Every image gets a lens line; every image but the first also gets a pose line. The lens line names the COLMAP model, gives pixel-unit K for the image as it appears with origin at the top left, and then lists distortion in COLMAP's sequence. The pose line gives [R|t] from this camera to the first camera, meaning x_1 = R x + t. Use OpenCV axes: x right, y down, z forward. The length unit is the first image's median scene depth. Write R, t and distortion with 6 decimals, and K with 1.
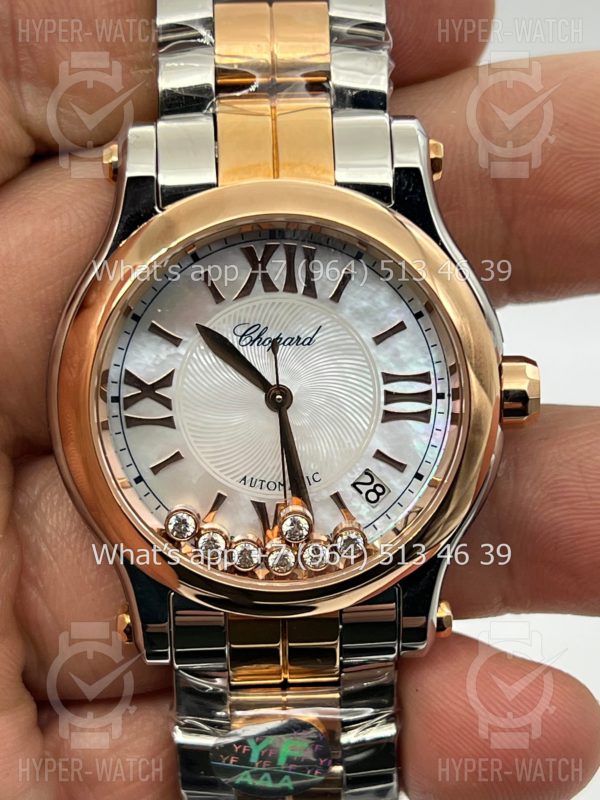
lens RADIAL K [[1832.5, 0, 300.0], [0, 1832.5, 400.0], [0, 0, 1]] dist [0.142563, 0.602465]
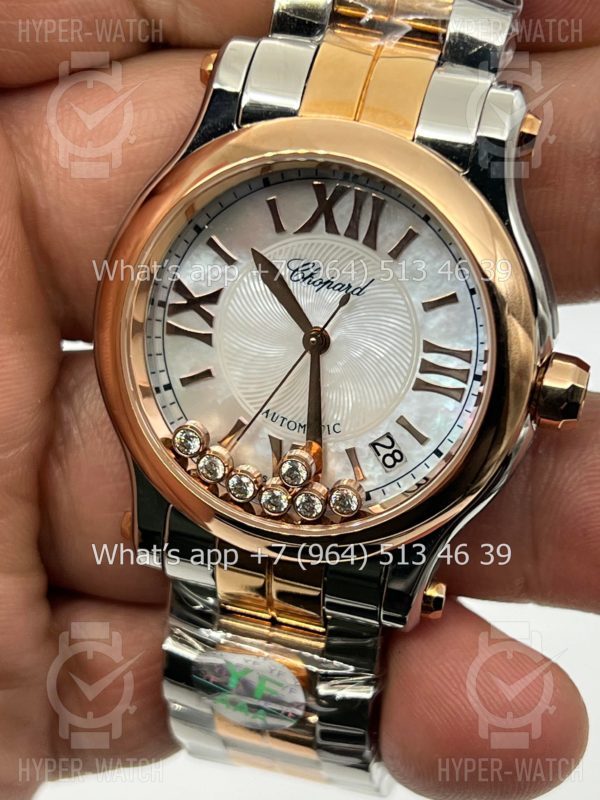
lens RADIAL K [[1832.5, 0, 300.0], [0, 1832.5, 400.0], [0, 0, 1]] dist [0.142563, 0.602465]
pose [[0.945718, 0.241925, -0.217003, 0.201522], [-0.228690, 0.969821, 0.084550, -0.051502], [0.230908, -0.030334, 0.972503, 0.037712]]
